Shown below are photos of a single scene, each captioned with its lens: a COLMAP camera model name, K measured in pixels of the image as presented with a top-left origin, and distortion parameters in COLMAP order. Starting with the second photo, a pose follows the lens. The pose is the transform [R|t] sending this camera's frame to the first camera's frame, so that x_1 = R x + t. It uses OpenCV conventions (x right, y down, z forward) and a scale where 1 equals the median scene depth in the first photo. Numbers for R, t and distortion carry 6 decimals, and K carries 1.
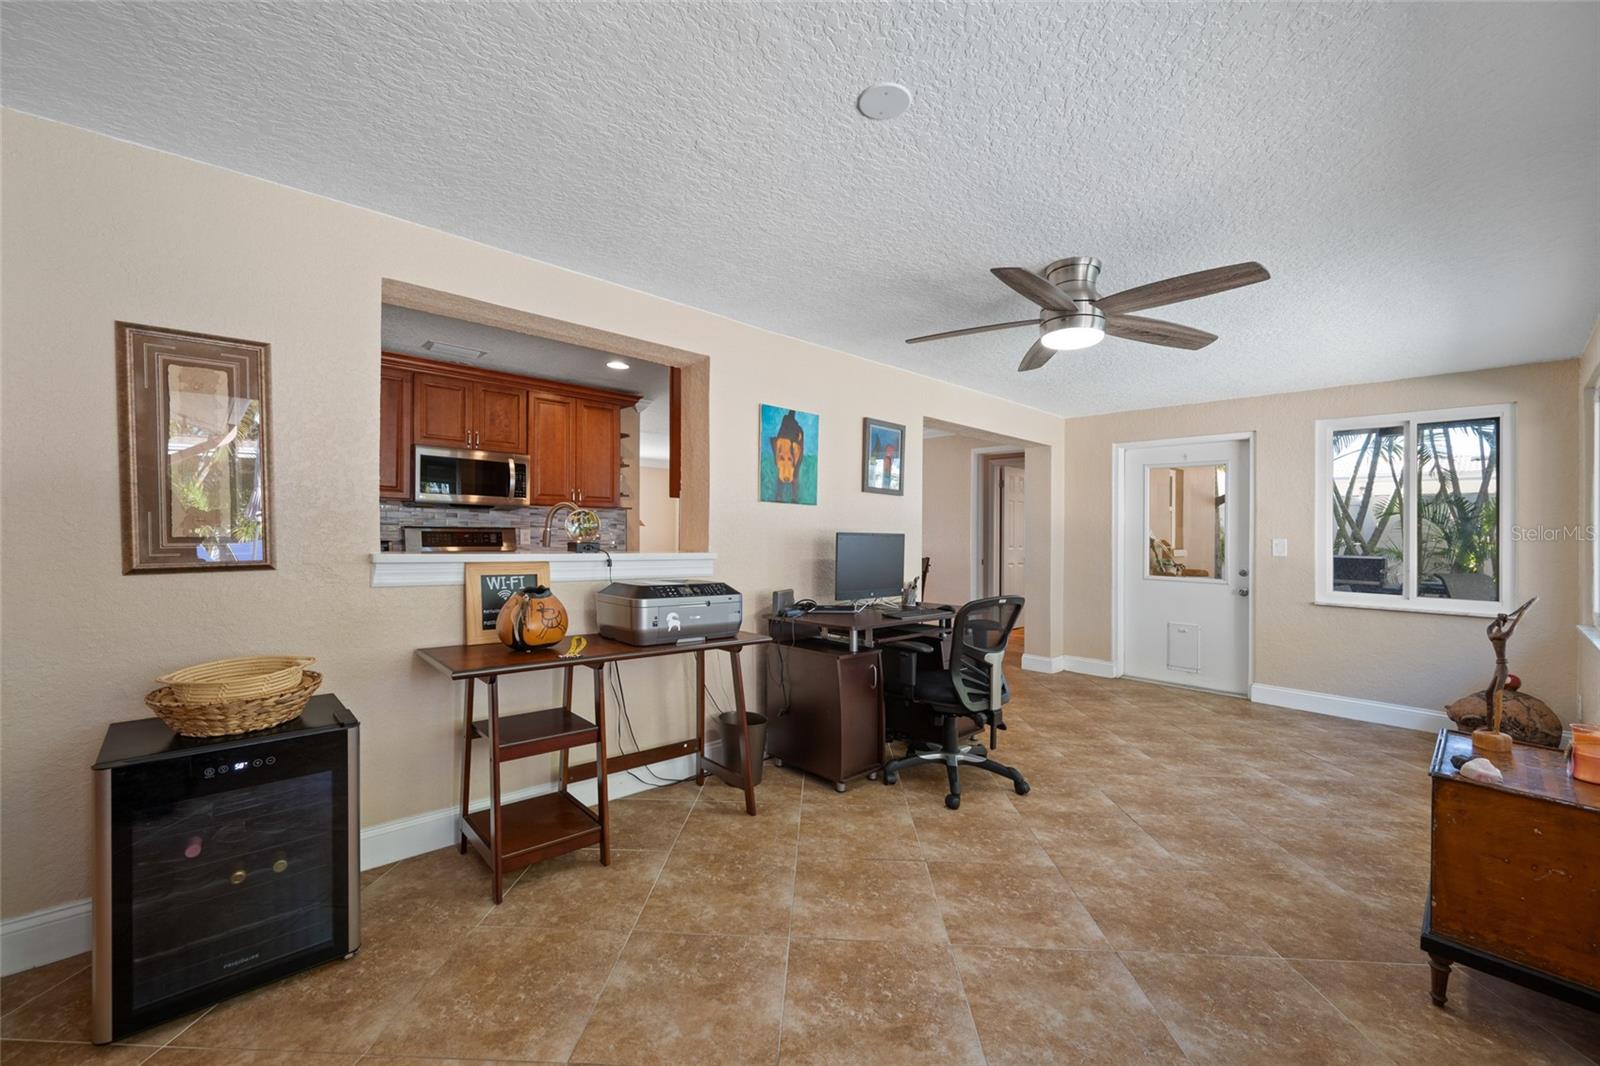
lens RADIAL K [[630.2, 0, 802.1], [0, 630.2, 527.1], [0, 0, 1]] dist [0.001109, 0.000127]
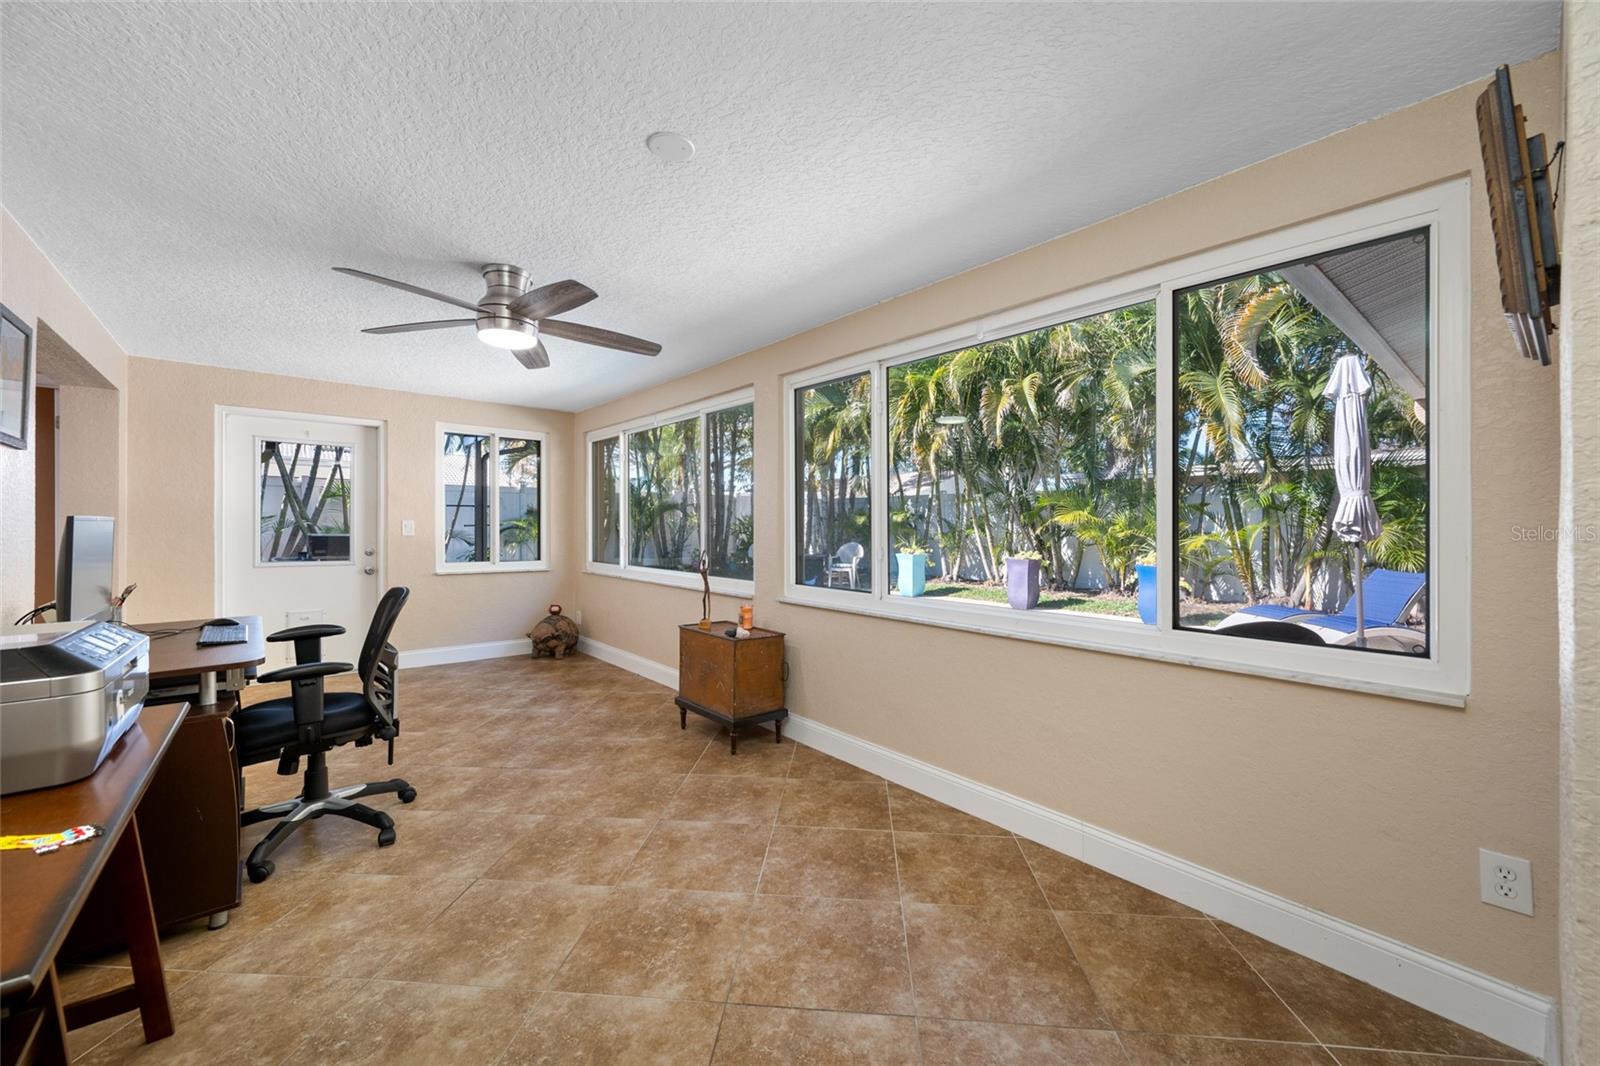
lens RADIAL K [[631.5, 0, 804.8], [0, 631.5, 508.7], [0, 0, 1]] dist [-0.000969, 0.000124]
pose [[0.036996, 0.011761, 0.999246, -0.586559], [-0.019162, 0.999755, -0.011057, -0.005696], [-0.999132, -0.018738, 0.037213, 0.414930]]
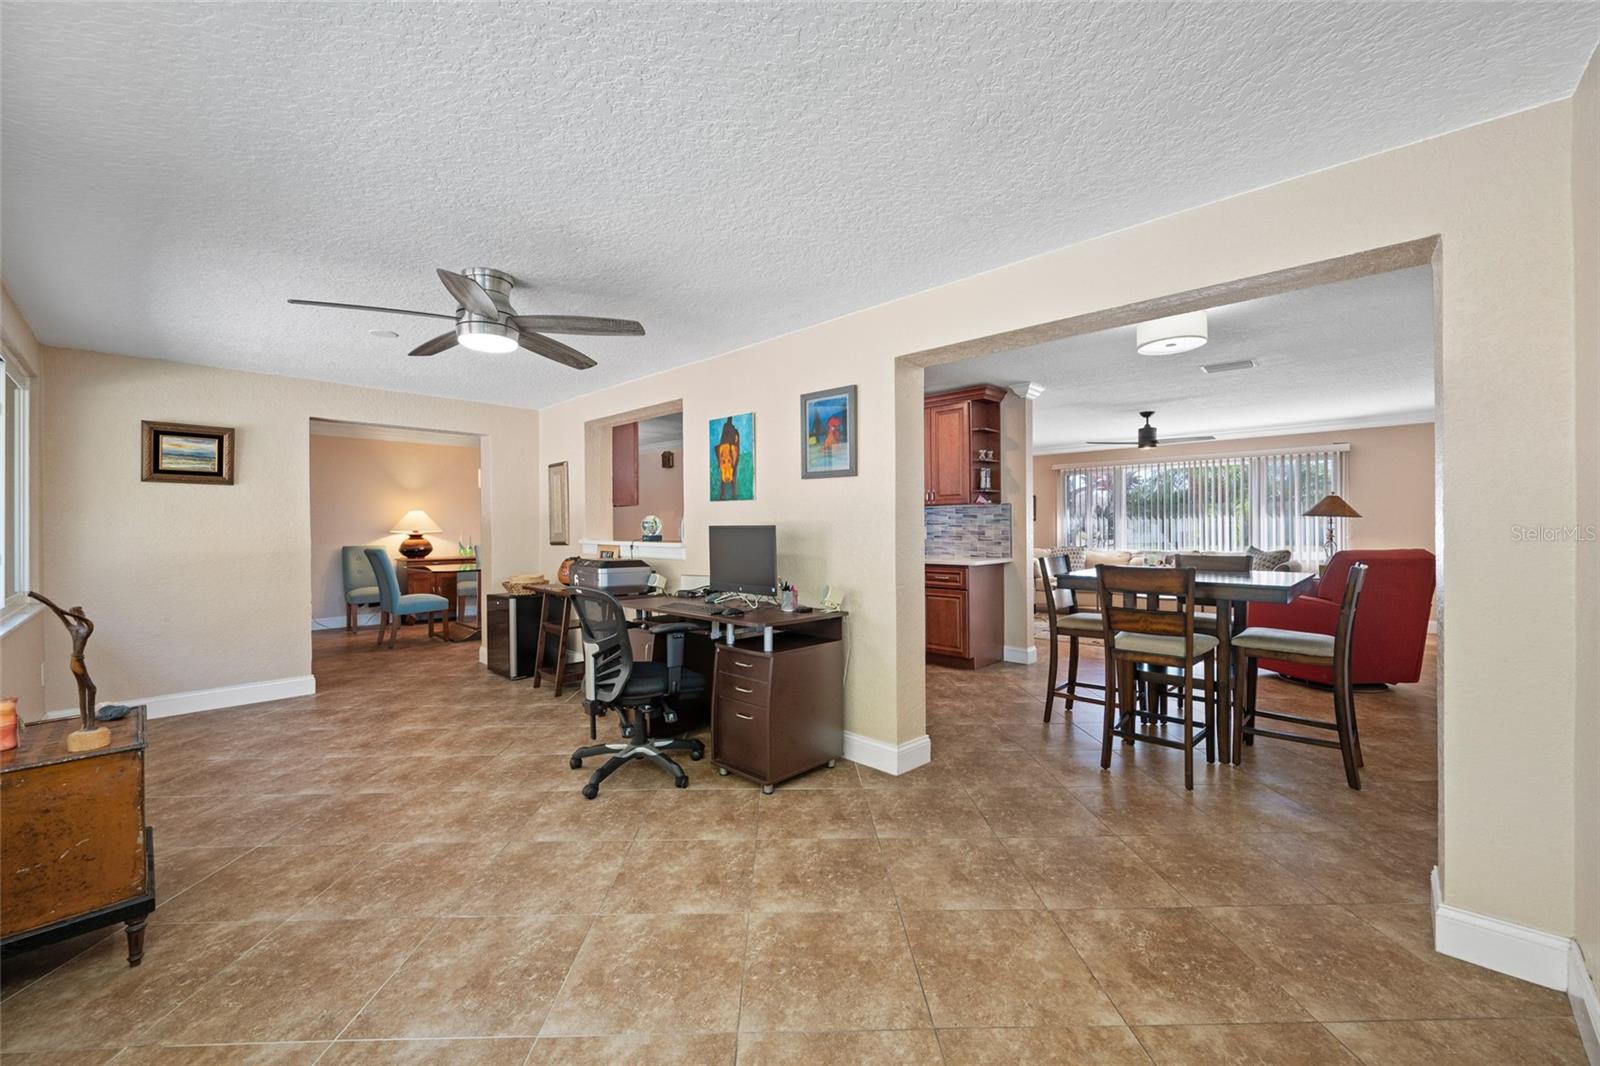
lens RADIAL K [[630.2, 0, 802.1], [0, 630.2, 527.1], [0, 0, 1]] dist [0.001109, 0.000127]
pose [[0.066948, -0.015244, -0.997640, 1.399579], [0.019595, 0.999711, -0.013961, 0.034327], [0.997564, -0.018614, 0.067227, 1.330430]]
